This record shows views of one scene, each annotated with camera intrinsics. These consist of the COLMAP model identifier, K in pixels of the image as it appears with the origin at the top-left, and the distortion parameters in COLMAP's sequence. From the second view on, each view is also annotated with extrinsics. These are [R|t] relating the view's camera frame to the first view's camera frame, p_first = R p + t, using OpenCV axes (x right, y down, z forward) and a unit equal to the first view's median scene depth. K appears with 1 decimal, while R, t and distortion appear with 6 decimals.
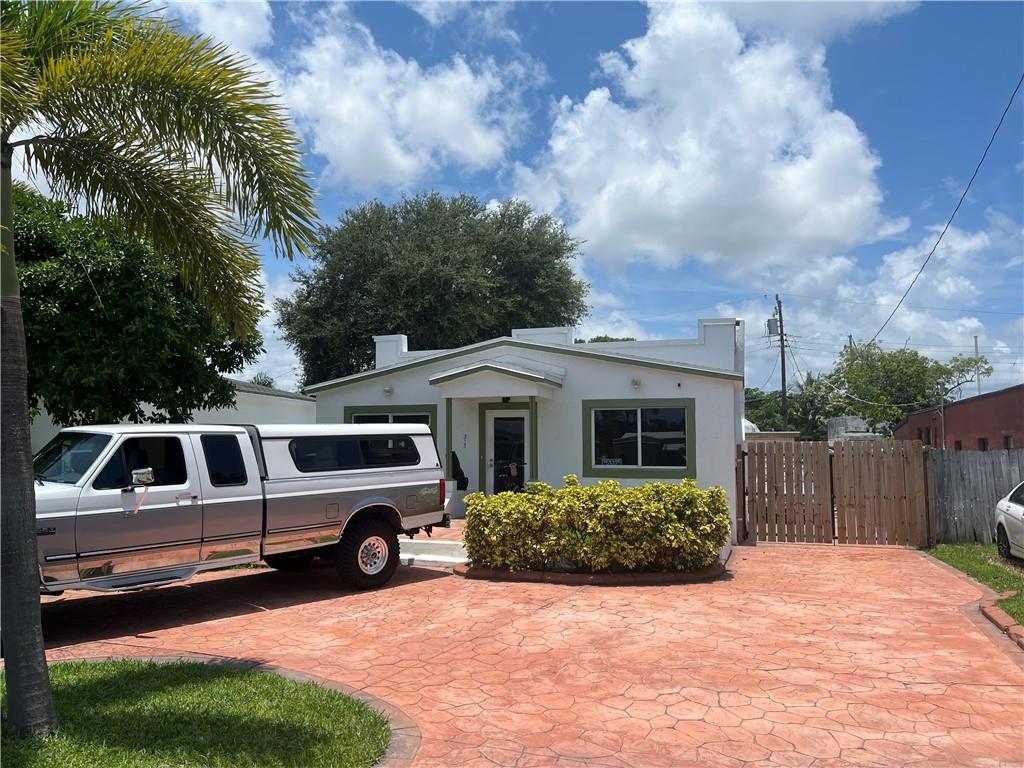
lens RADIAL K [[736.0, 0, 512.0], [0, 736.0, 384.0], [0, 0, 1]] dist [0.059172, -0.056411]
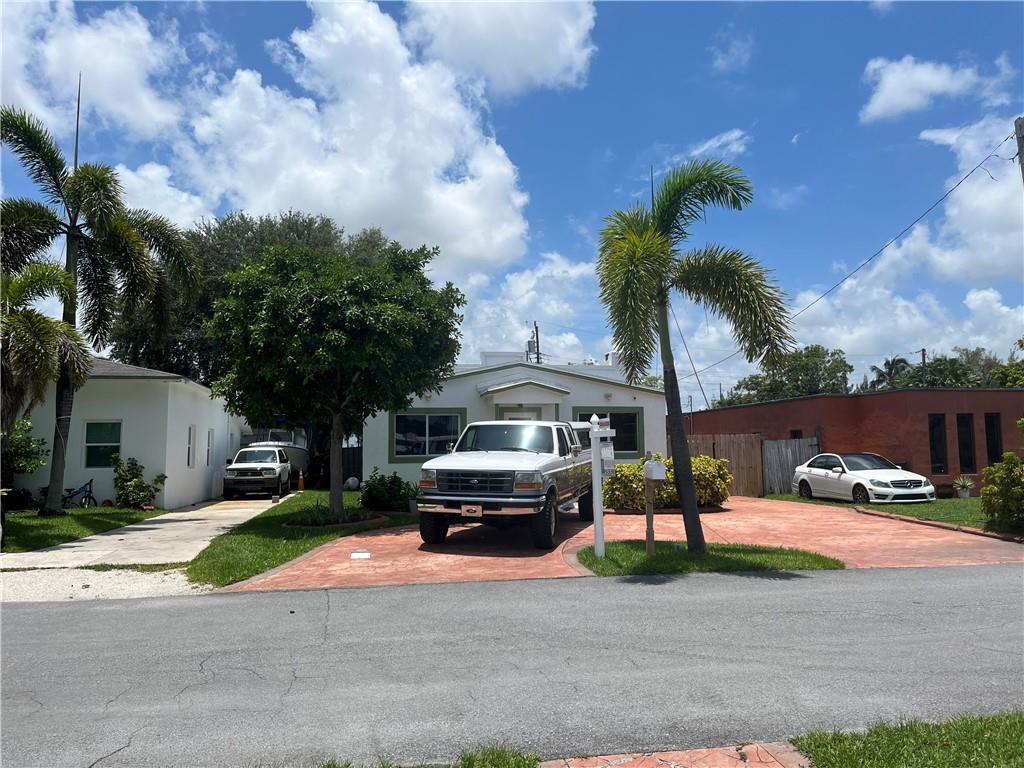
lens RADIAL K [[804.1, 0, 512.0], [0, 804.1, 384.0], [0, 0, 1]] dist [0.044584, -0.003178]
pose [[0.876098, 0.024793, 0.481495, -0.128710], [-0.020313, 0.999688, -0.014516, 0.000689], [-0.481705, 0.002937, 0.876329, -0.048949]]
